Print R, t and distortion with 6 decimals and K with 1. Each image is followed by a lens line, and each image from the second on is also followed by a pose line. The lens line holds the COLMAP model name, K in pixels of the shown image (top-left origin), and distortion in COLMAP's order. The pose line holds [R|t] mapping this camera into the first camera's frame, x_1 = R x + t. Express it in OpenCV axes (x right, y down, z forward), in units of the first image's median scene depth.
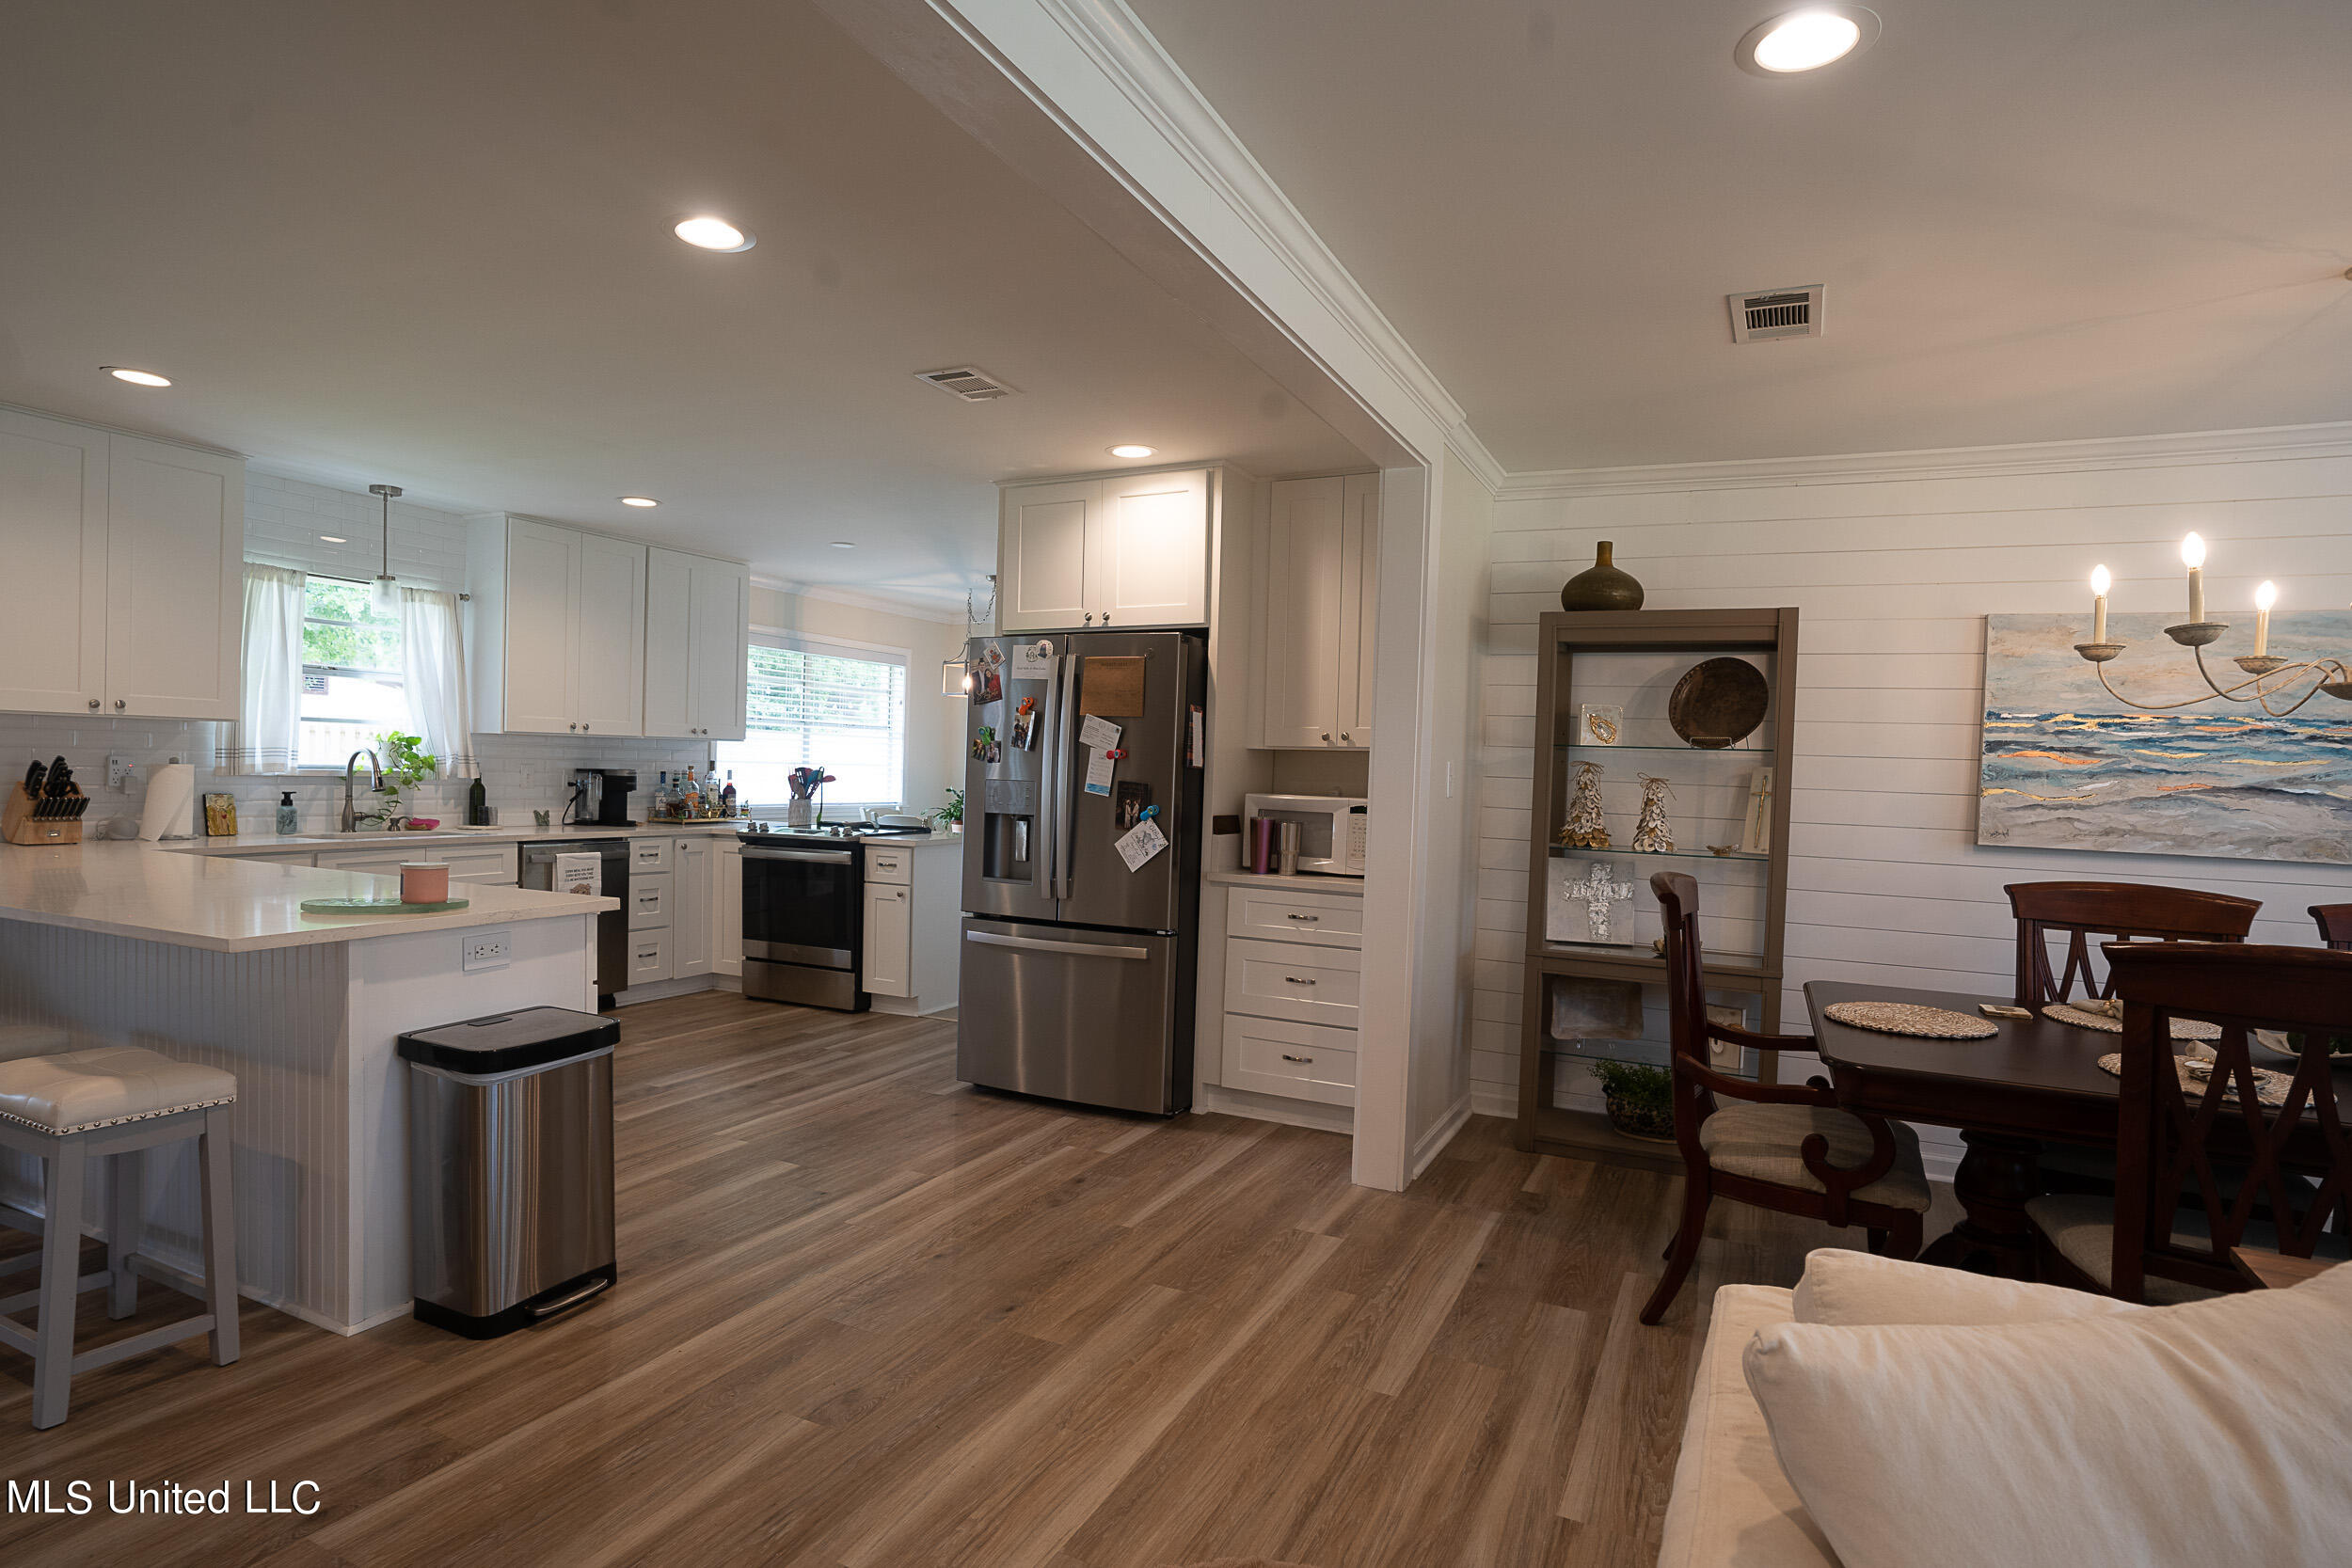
lens RADIAL K [[1205.2, 0, 1116.8], [0, 1205.2, 791.6], [0, 0, 1]] dist [-0.002232, 0.011281]
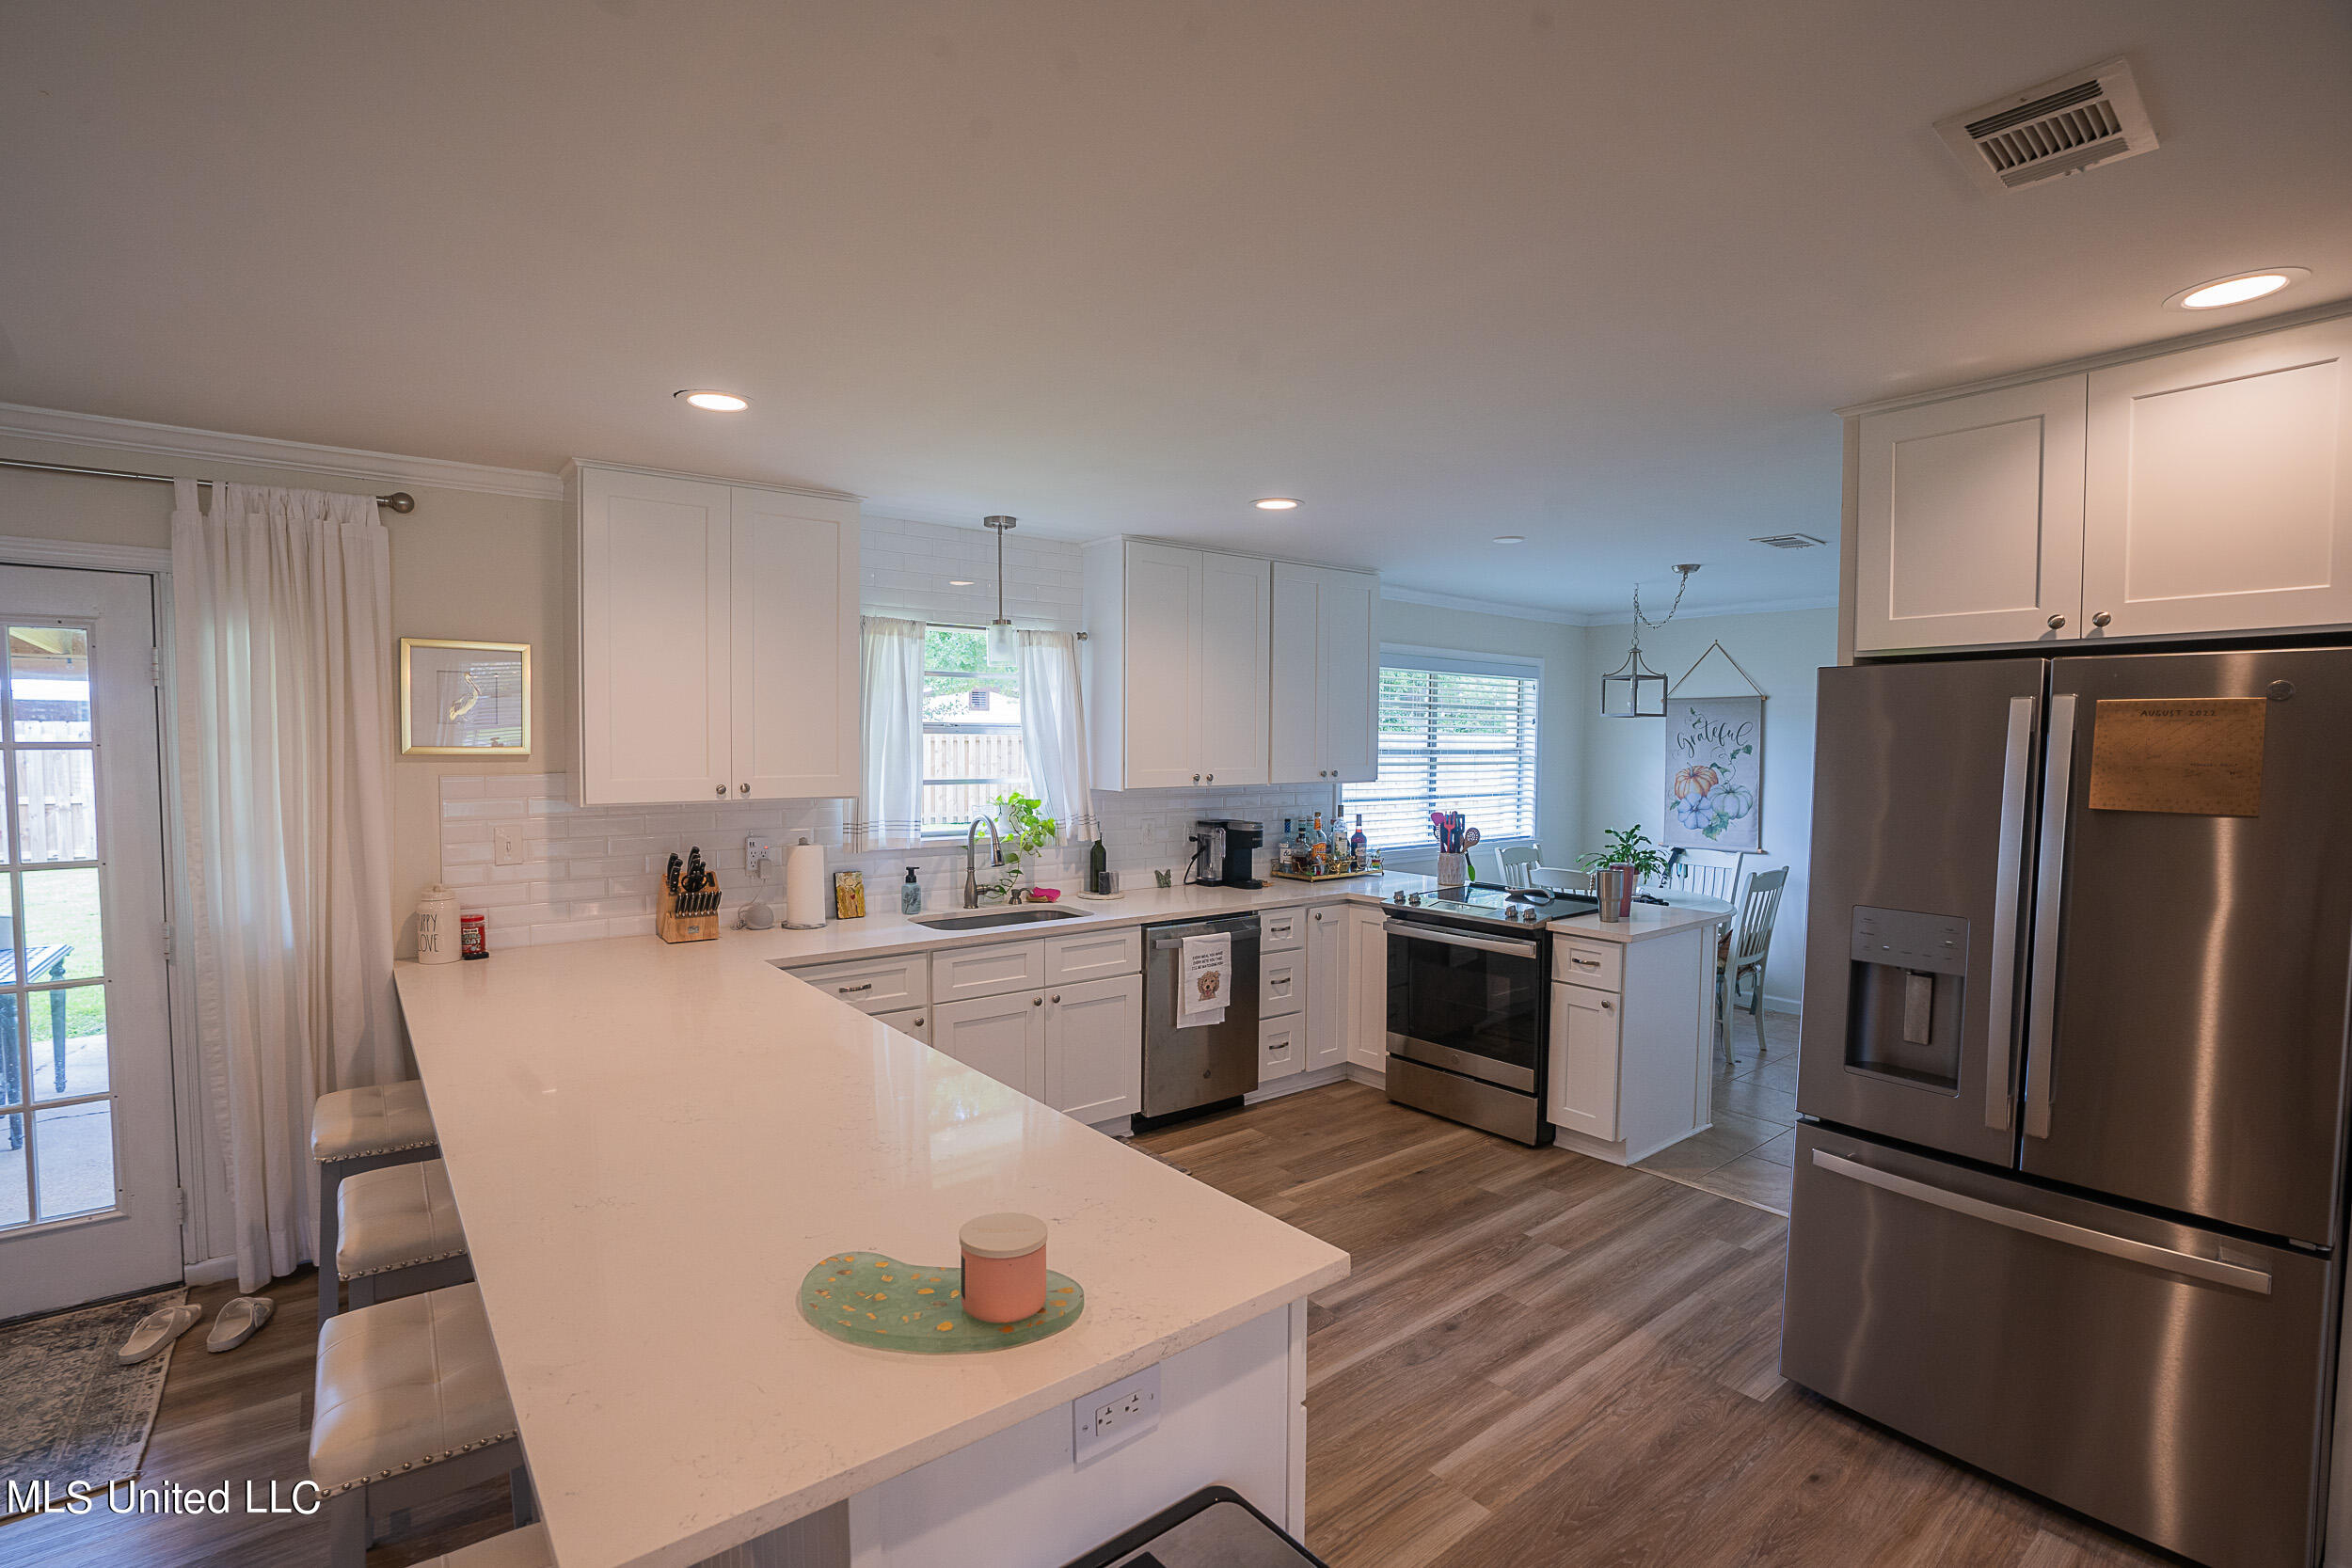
lens RADIAL K [[1066.8, 0, 1192.9], [0, 1066.8, 785.2], [0, 0, 1]] dist [-0.028629, 0.003950]
pose [[0.919929, -0.003182, -0.392071, -0.190497], [0.010765, 0.999795, 0.017144, -0.076346], [0.391936, -0.019992, 0.919775, 0.369059]]
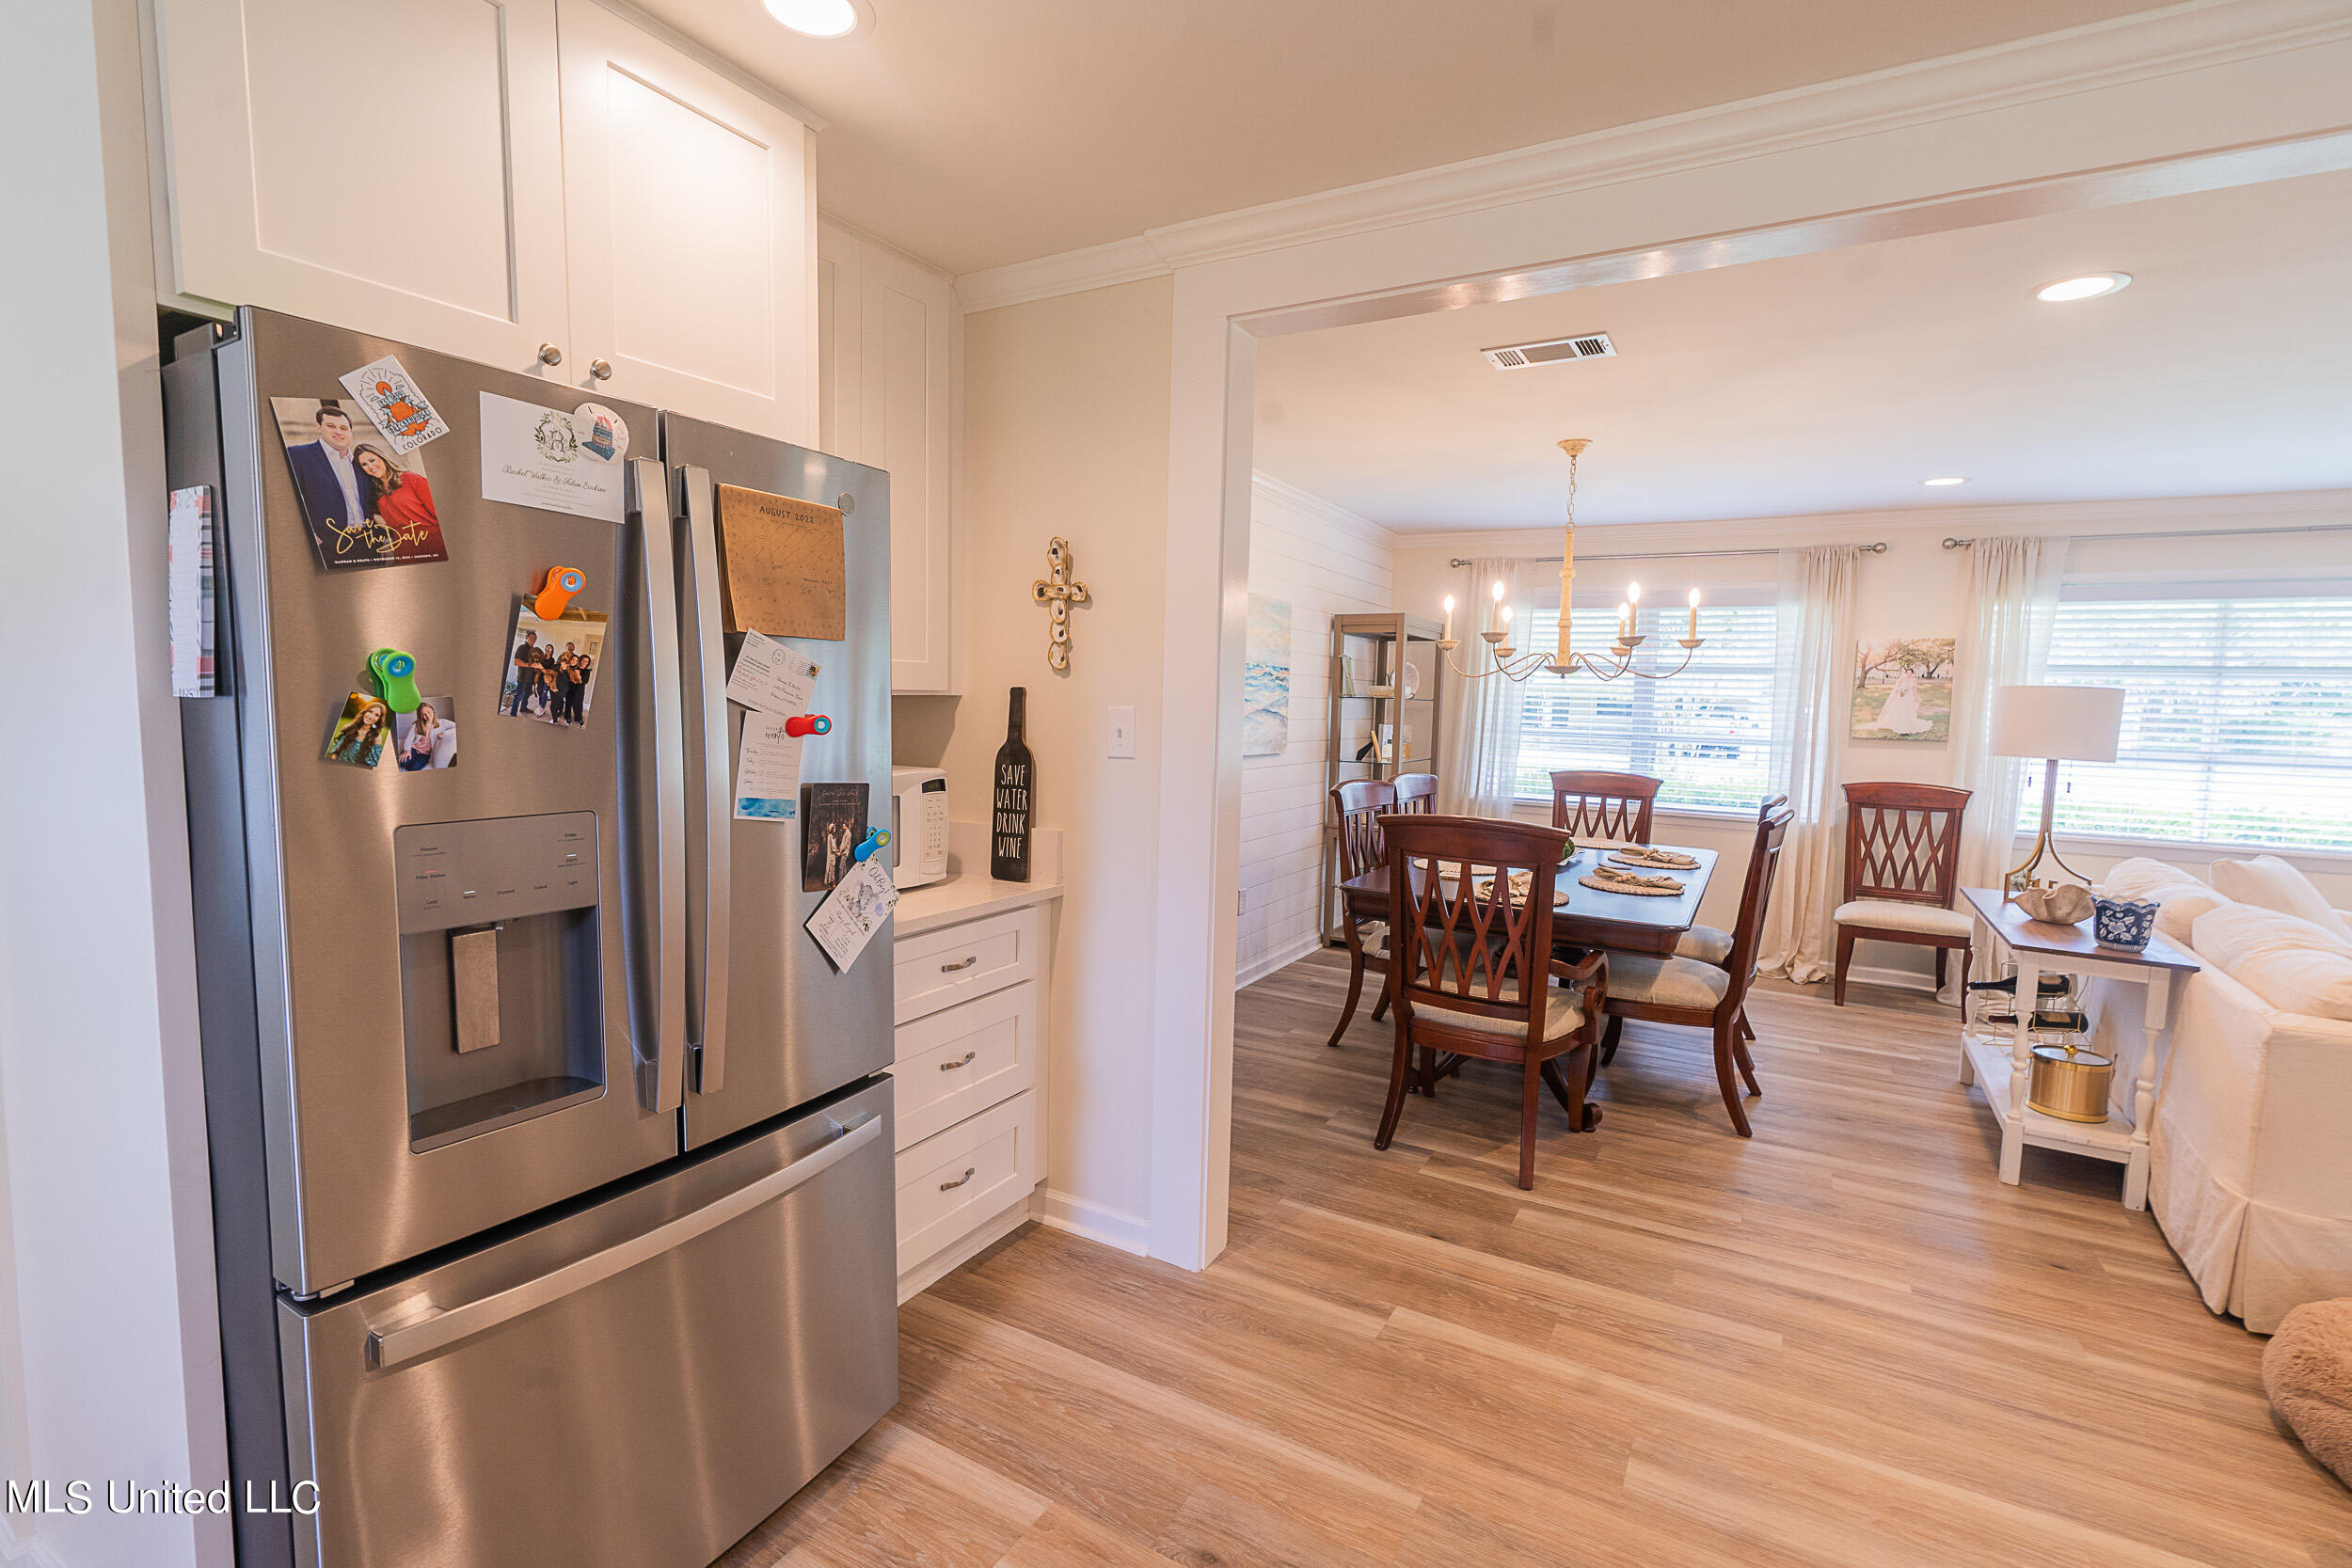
lens RADIAL K [[1066.8, 0, 1156.3], [0, 1066.8, 799.4], [0, 0, 1]] dist [-0.028629, 0.003950]
pose [[0.073012, -0.127017, 0.989210, -0.330183], [0.014228, 0.991889, 0.126311, -0.044237], [-0.997230, 0.004852, 0.074227, 0.740441]]
